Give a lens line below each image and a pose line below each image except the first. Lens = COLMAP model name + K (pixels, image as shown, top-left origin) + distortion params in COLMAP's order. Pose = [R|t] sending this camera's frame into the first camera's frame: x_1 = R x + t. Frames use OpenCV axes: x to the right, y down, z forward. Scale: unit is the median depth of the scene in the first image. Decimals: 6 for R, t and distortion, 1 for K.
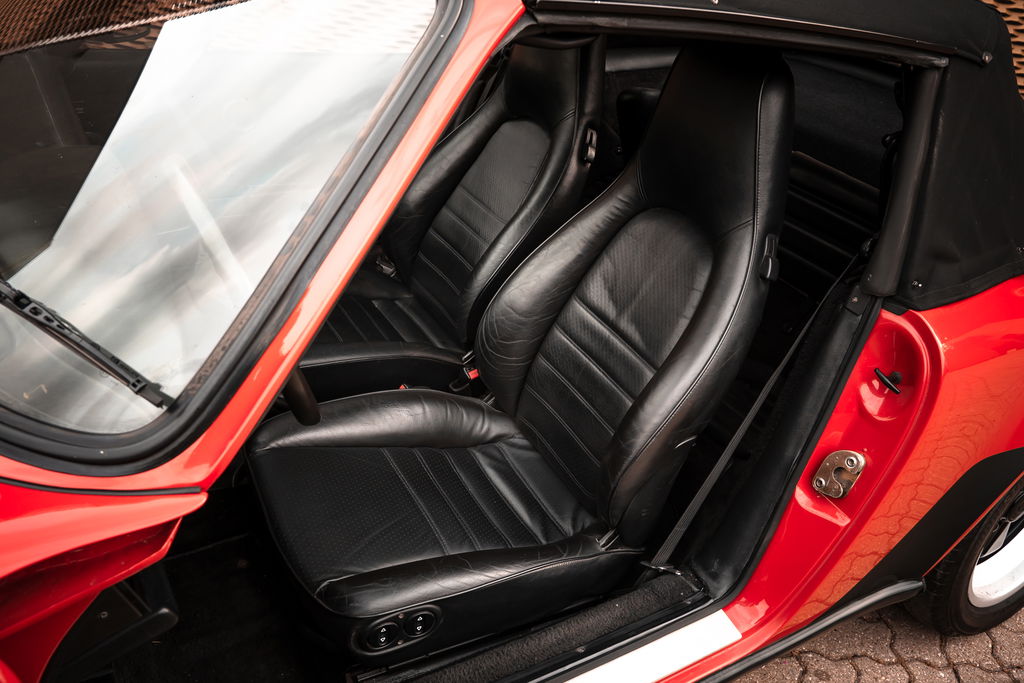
lens RADIAL K [[758.1, 0, 512.0], [0, 758.1, 341.5], [0, 0, 1]] dist [0.005743, 0.003578]
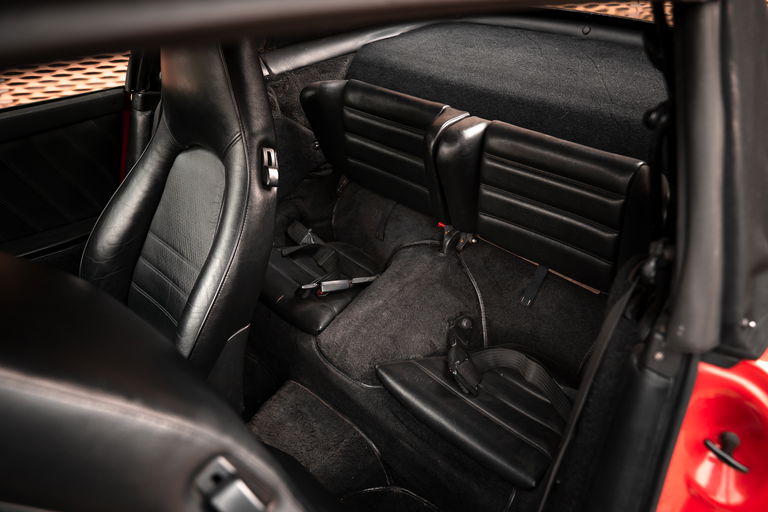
lens RADIAL K [[512.4, 0, 367.9], [0, 512.4, 252.6], [0, 0, 1]] dist [-0.008586, 0.003445]
pose [[0.962772, -0.246006, 0.112031, 0.120412], [0.242910, 0.969194, 0.040709, -0.159323], [-0.118594, -0.011980, 0.992871, 0.403691]]
